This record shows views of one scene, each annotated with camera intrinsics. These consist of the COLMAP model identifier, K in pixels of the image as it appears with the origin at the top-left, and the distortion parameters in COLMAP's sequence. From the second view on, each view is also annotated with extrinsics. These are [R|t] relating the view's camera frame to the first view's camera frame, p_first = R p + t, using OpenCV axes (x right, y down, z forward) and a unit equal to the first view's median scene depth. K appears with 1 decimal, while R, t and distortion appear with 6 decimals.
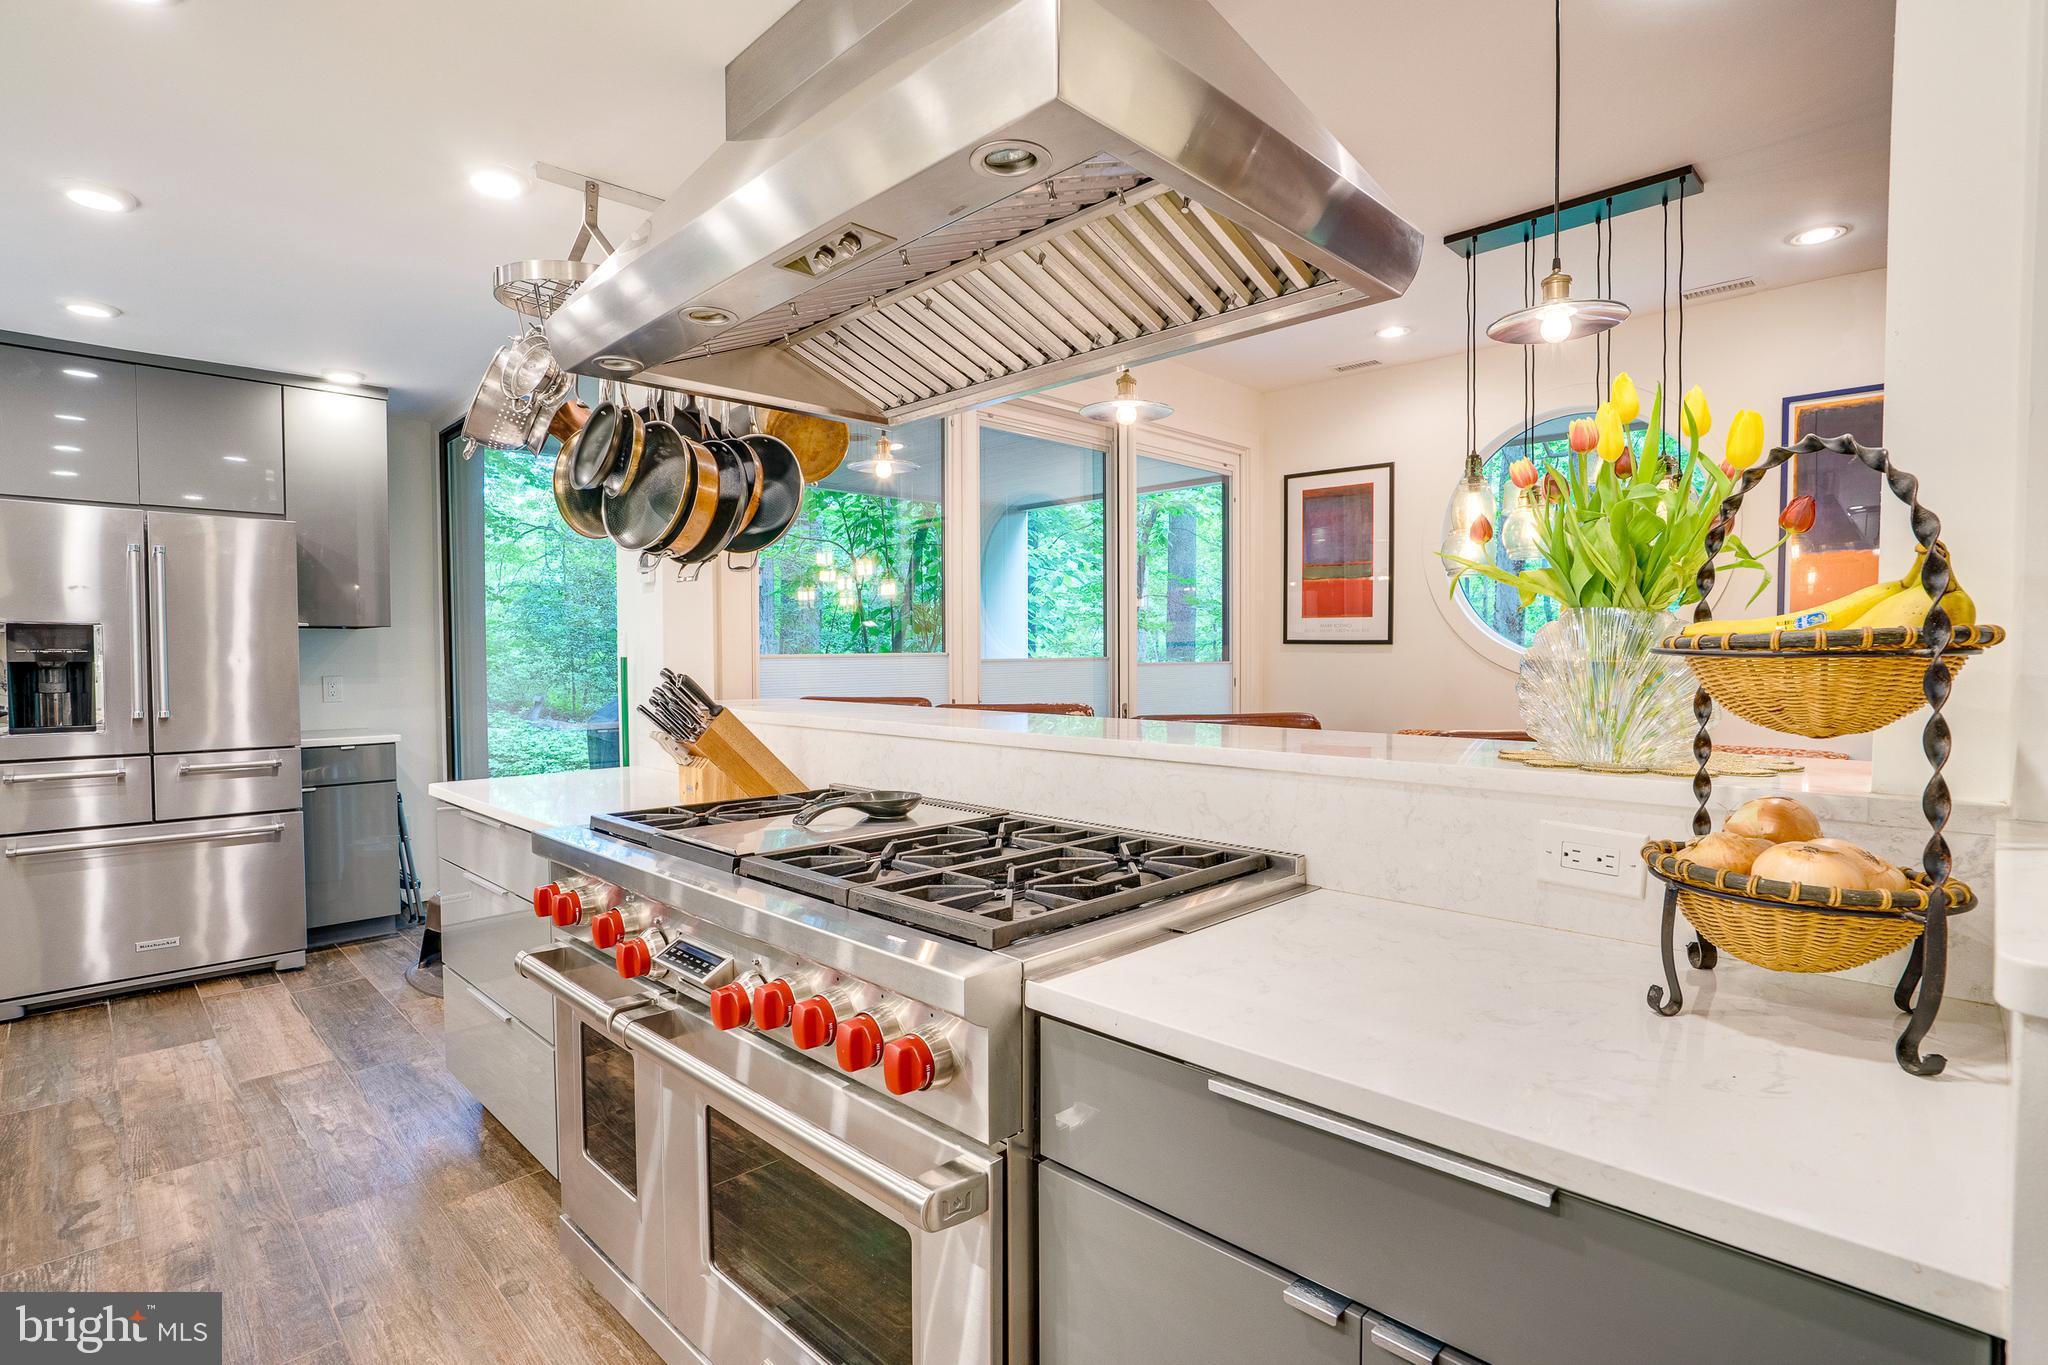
lens RADIAL K [[1016.9, 0, 1019.3], [0, 1016.9, 685.0], [0, 0, 1]] dist [-0.049559, 0.025437]
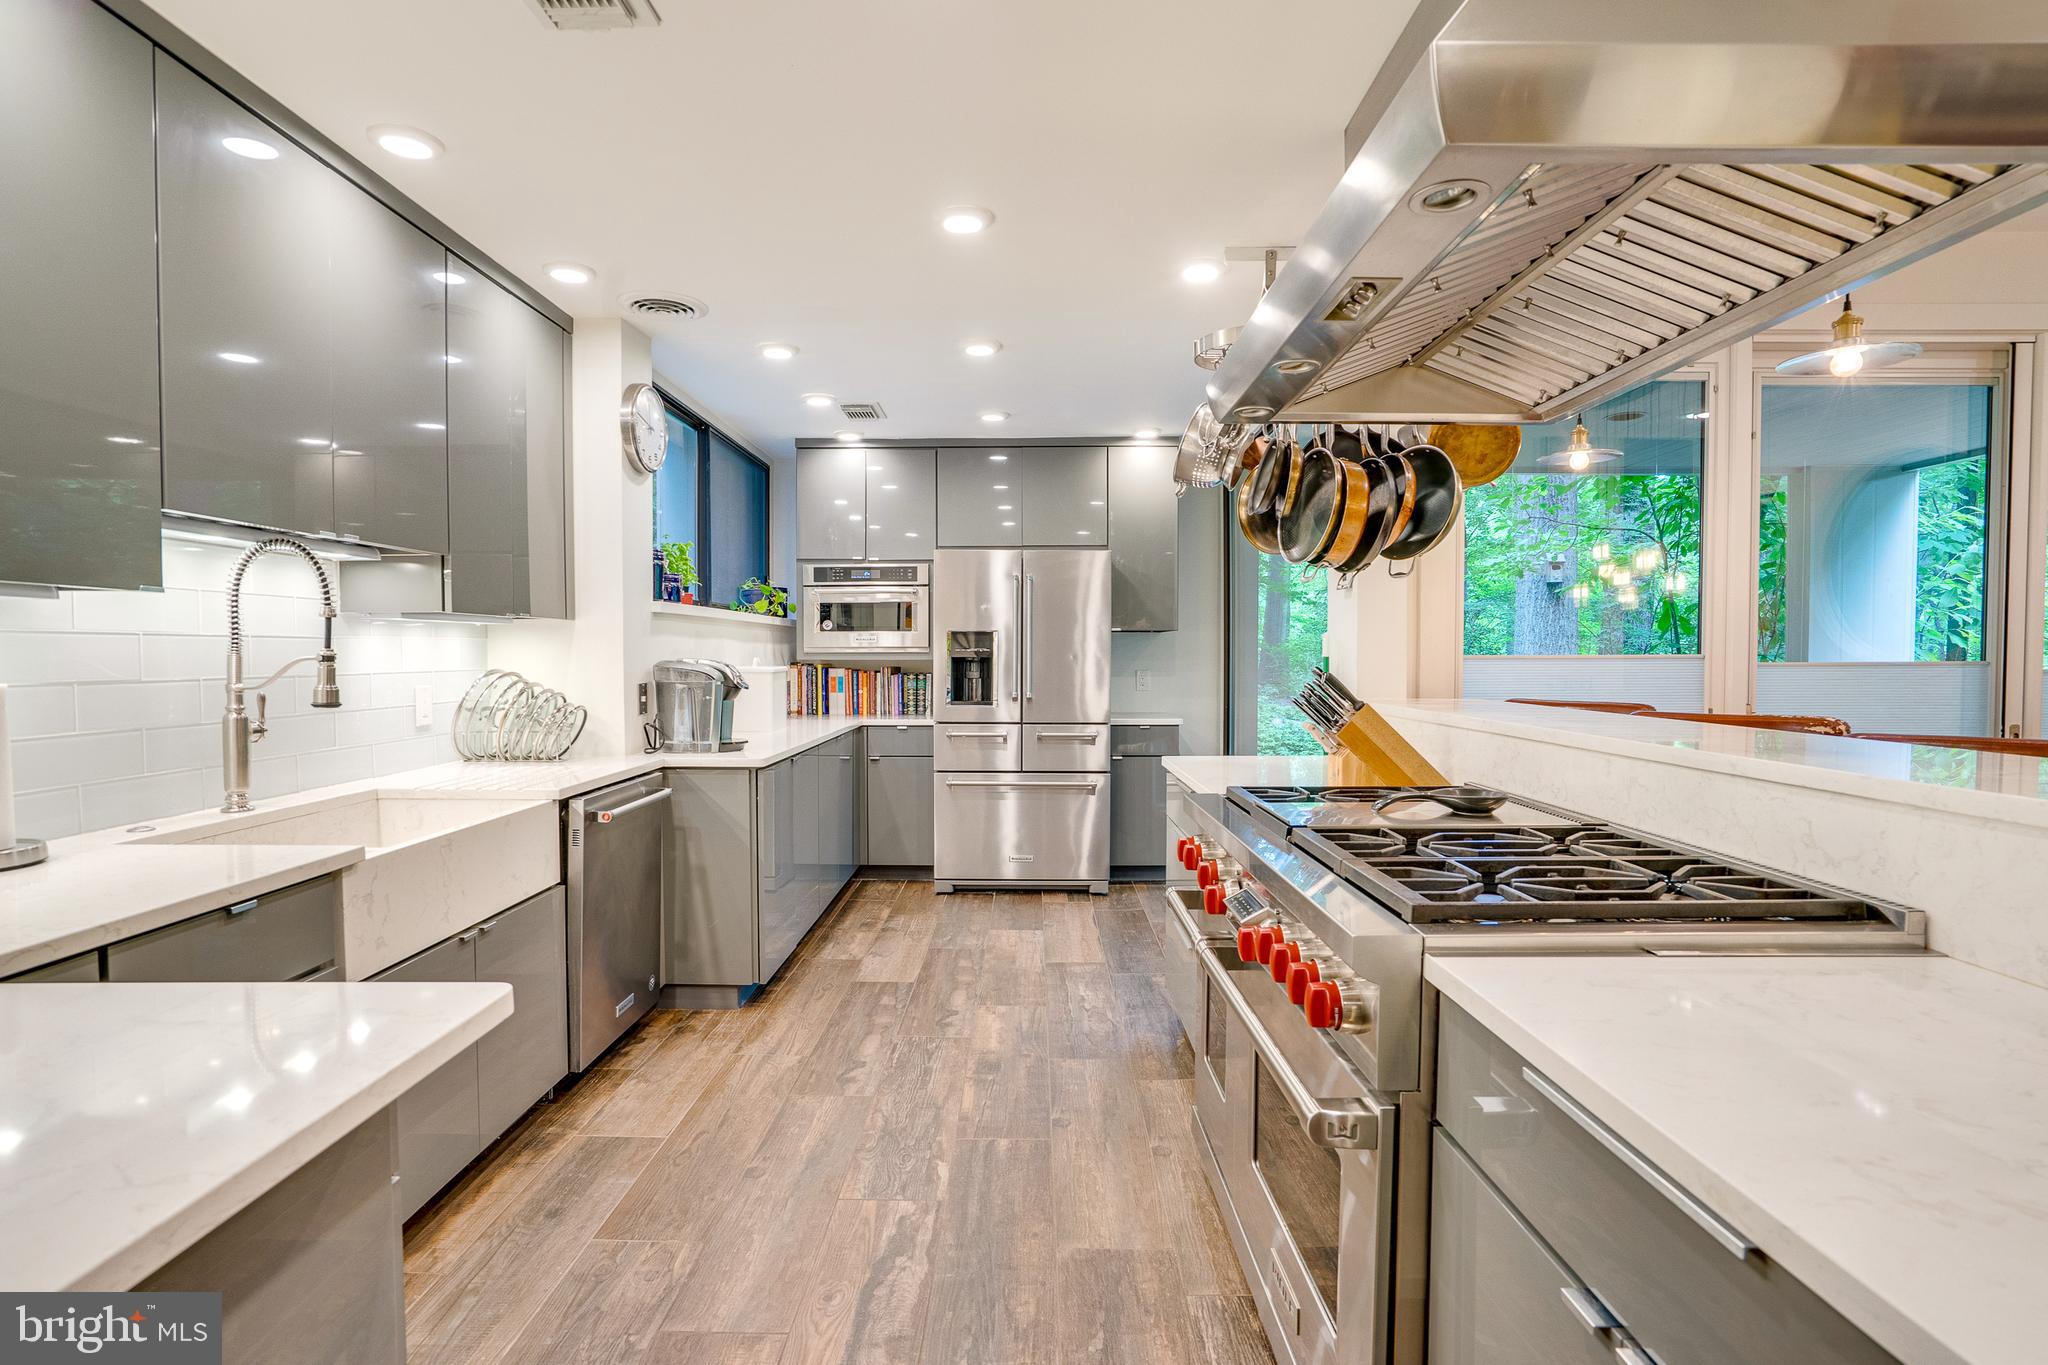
lens RADIAL K [[1016.9, 0, 1025.2], [0, 1016.9, 687.4], [0, 0, 1]] dist [-0.049559, 0.025437]
pose [[0.712105, 0.027209, -0.701546, 0.187914], [-0.025696, 0.999589, 0.012687, 0.000620], [0.701603, 0.008992, 0.712511, -0.032964]]
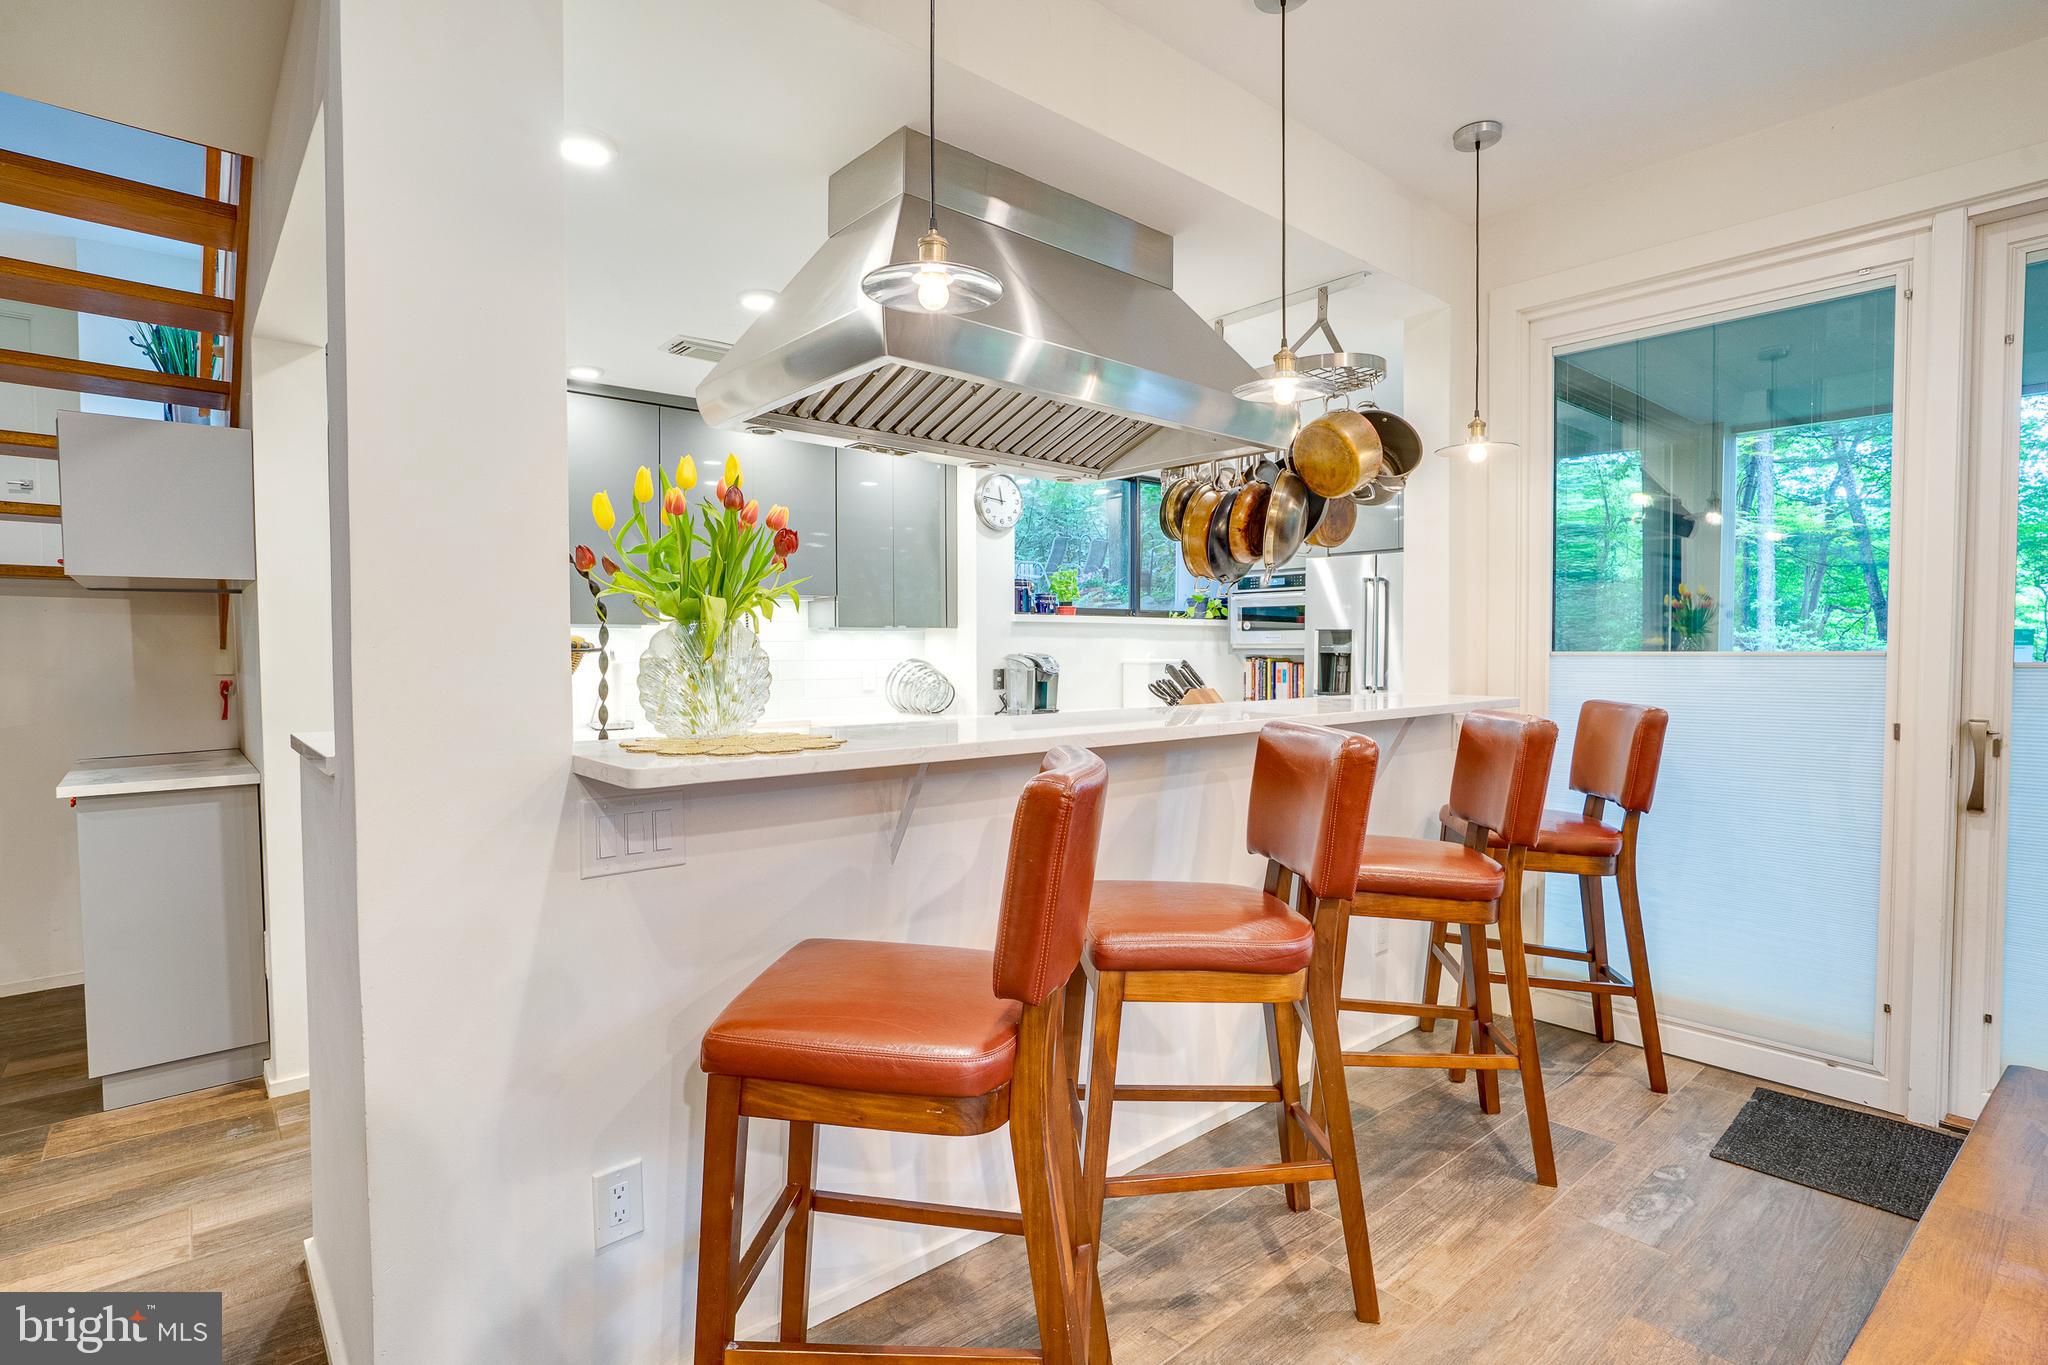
lens RADIAL K [[1016.9, 0, 1020.7], [0, 1016.9, 681.1], [0, 0, 1]] dist [-0.049559, 0.025437]
pose [[-0.066887, 0.036204, -0.997104, 0.944013], [-0.032342, 0.998738, 0.038433, -0.030282], [0.997236, 0.034819, -0.065632, 0.745803]]
